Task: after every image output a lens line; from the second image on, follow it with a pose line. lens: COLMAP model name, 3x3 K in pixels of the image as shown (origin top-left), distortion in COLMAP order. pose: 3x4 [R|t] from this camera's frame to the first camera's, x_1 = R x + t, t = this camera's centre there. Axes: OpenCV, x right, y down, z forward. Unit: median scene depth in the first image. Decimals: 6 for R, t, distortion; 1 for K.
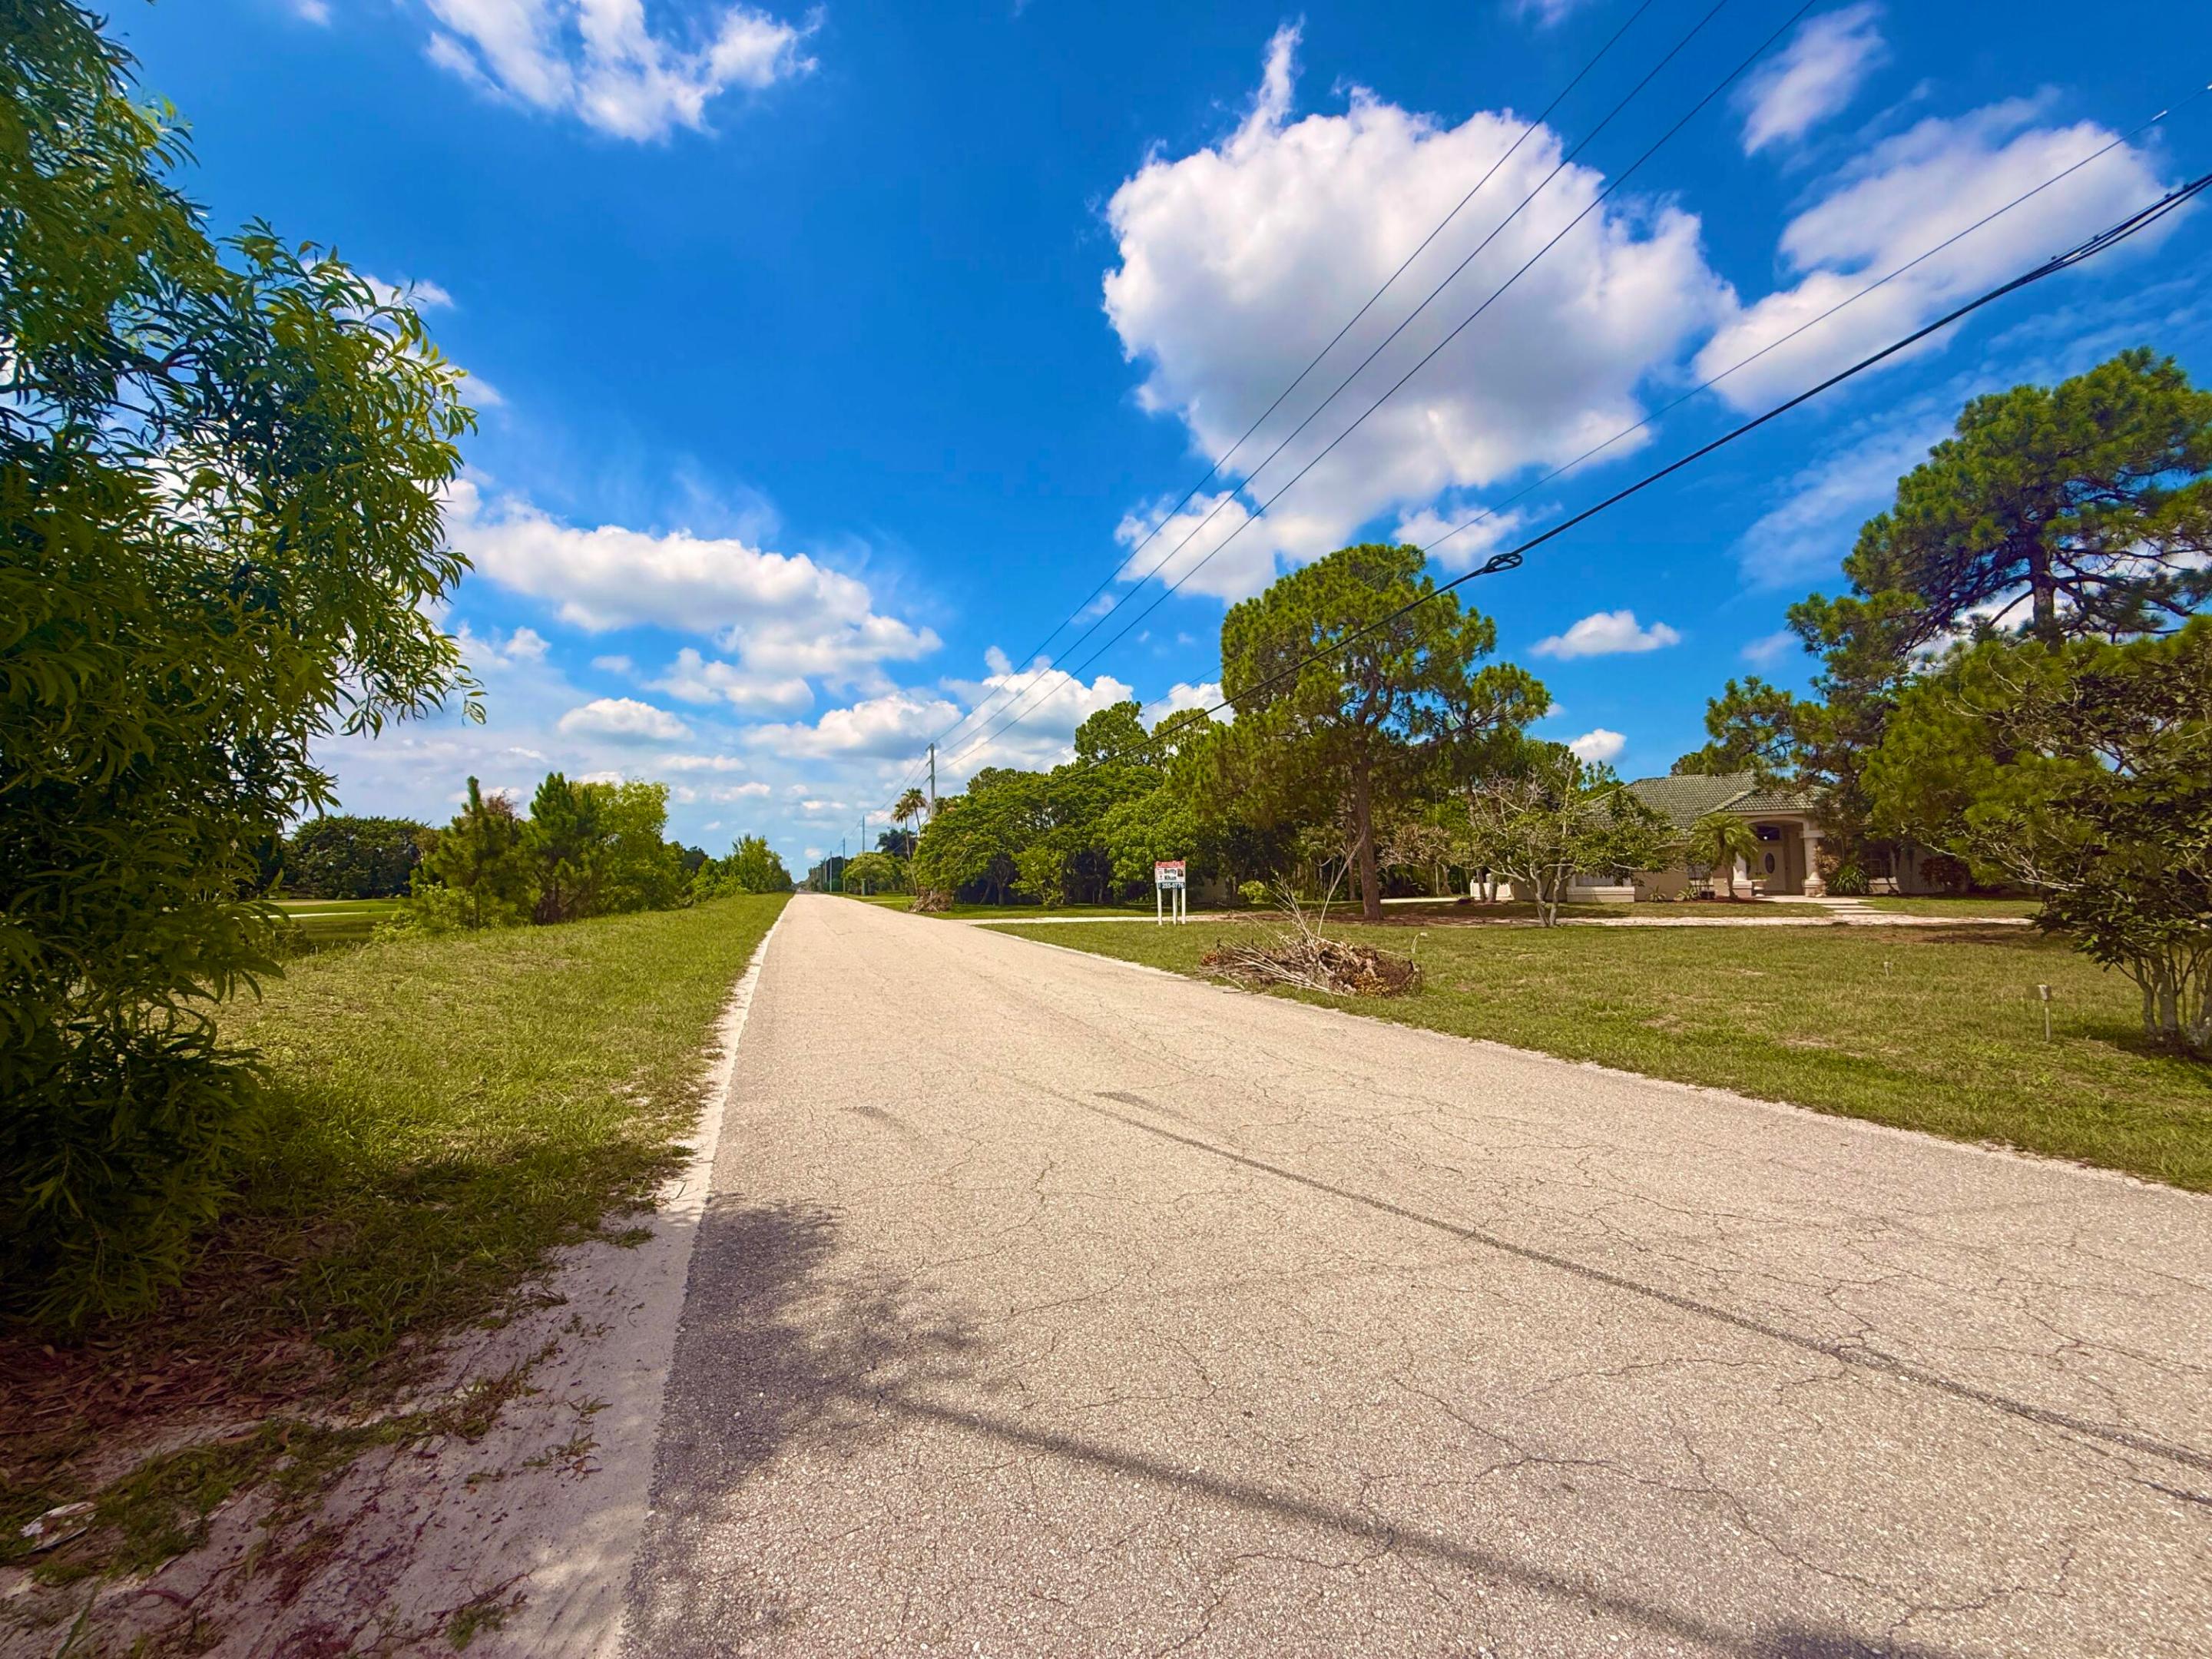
lens RADIAL K [[893.4, 0, 1088.8], [0, 893.4, 835.0], [0, 0, 1]] dist [0.002396, -0.000600]
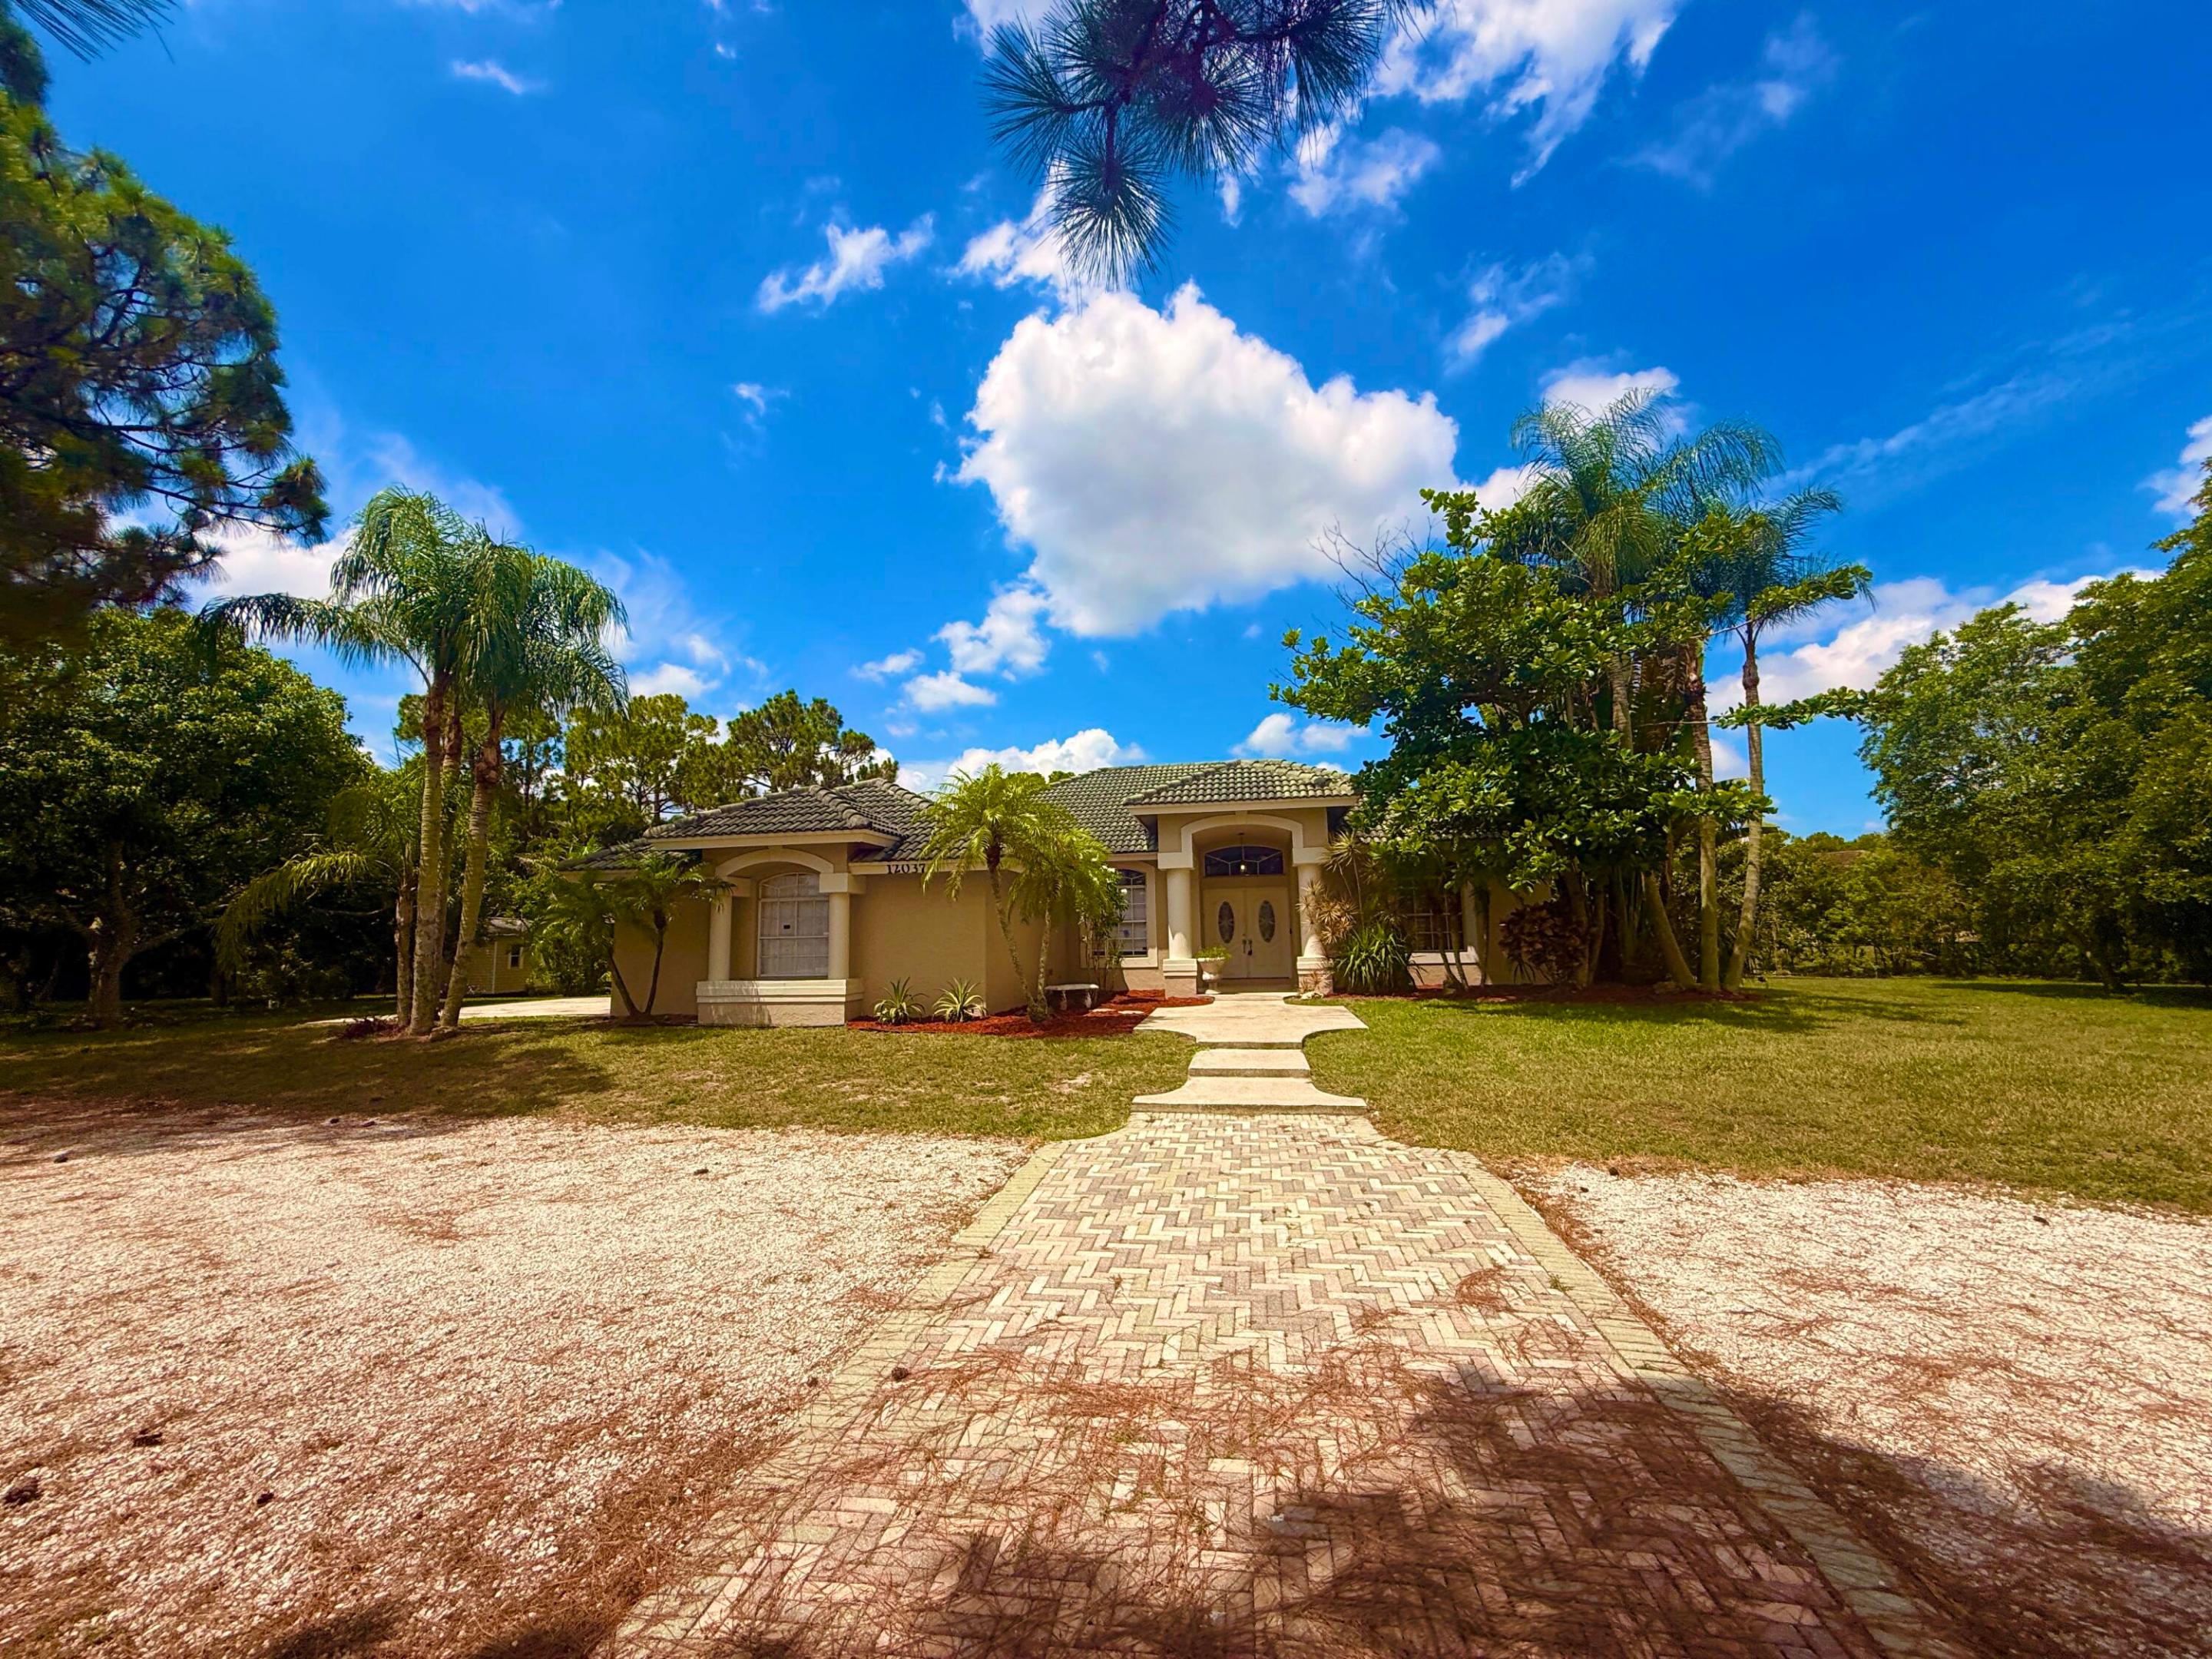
lens RADIAL K [[893.4, 0, 1118.2], [0, 893.4, 830.2], [0, 0, 1]] dist [0.002396, -0.000600]
pose [[0.967617, 0.028006, 0.250864, 0.588904], [-0.011895, 0.997781, -0.065511, 0.017026], [-0.252143, 0.060405, 0.965803, 0.574126]]
